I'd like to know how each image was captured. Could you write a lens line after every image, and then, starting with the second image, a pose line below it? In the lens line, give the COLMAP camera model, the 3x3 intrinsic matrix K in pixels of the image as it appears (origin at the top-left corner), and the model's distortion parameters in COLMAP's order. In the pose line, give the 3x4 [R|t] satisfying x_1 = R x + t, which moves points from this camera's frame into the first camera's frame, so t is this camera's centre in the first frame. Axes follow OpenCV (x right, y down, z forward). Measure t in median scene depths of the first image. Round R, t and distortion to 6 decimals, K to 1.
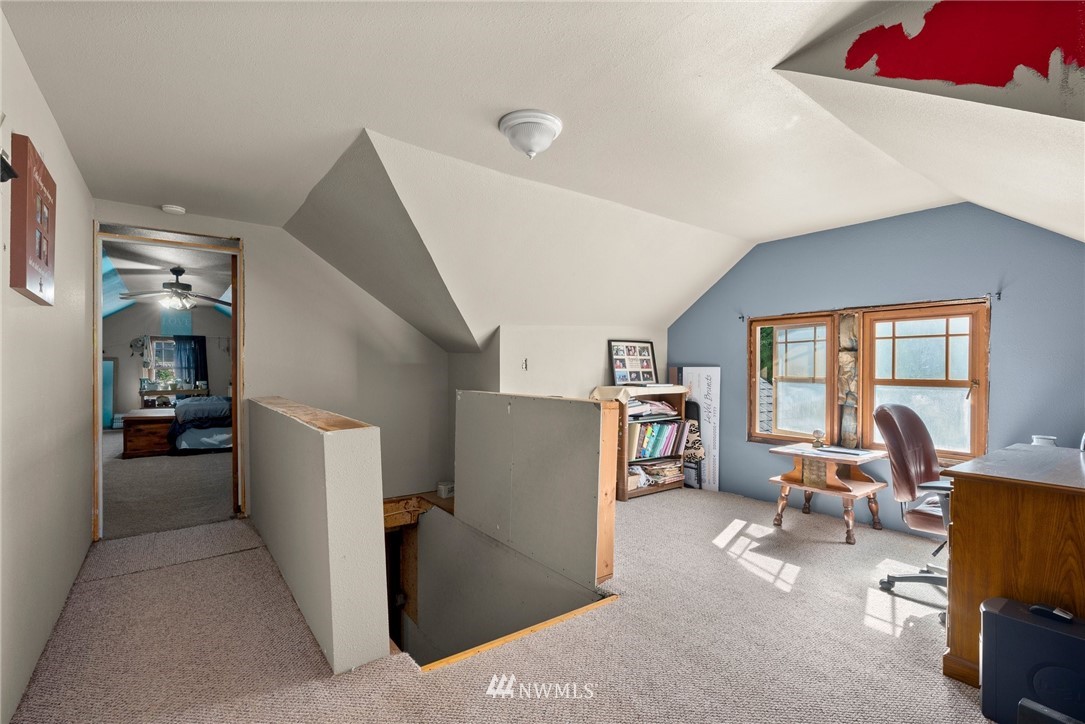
lens RADIAL K [[498.1, 0, 541.1], [0, 498.1, 371.4], [0, 0, 1]] dist [-0.002960, 0.000255]
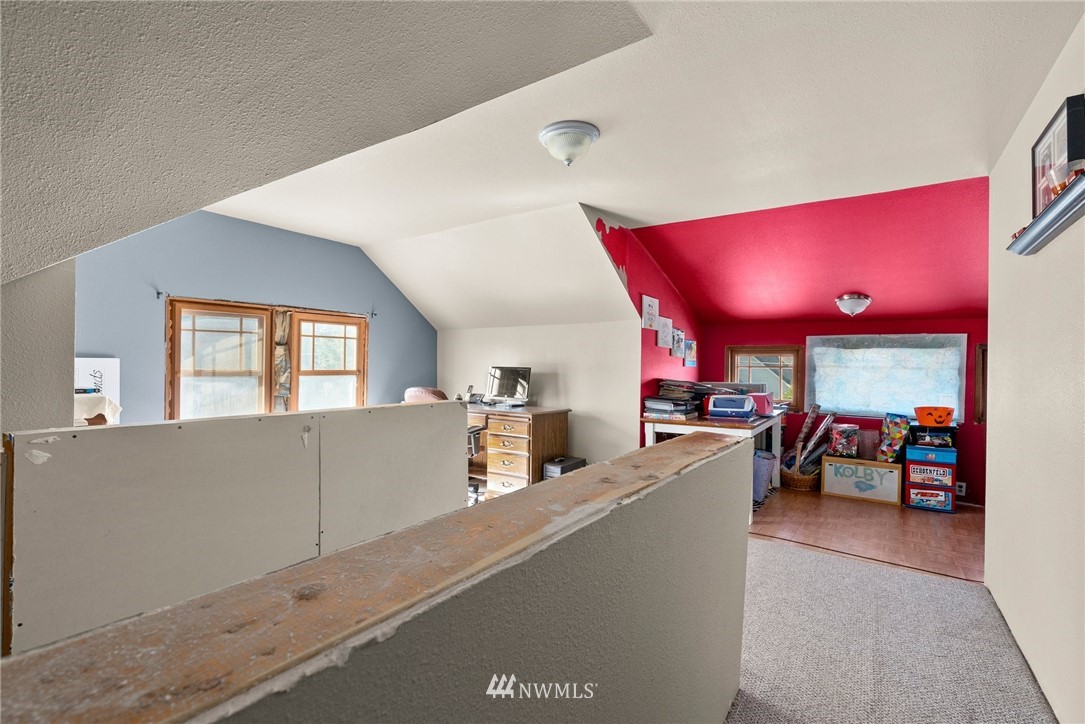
lens RADIAL K [[498.1, 0, 539.3], [0, 498.1, 360.9], [0, 0, 1]] dist [-0.002960, 0.000255]
pose [[-0.325334, -0.002137, 0.945597, -0.609618], [-0.006068, 0.999982, 0.000173, -0.011393], [-0.945580, -0.005682, -0.325341, 0.859874]]
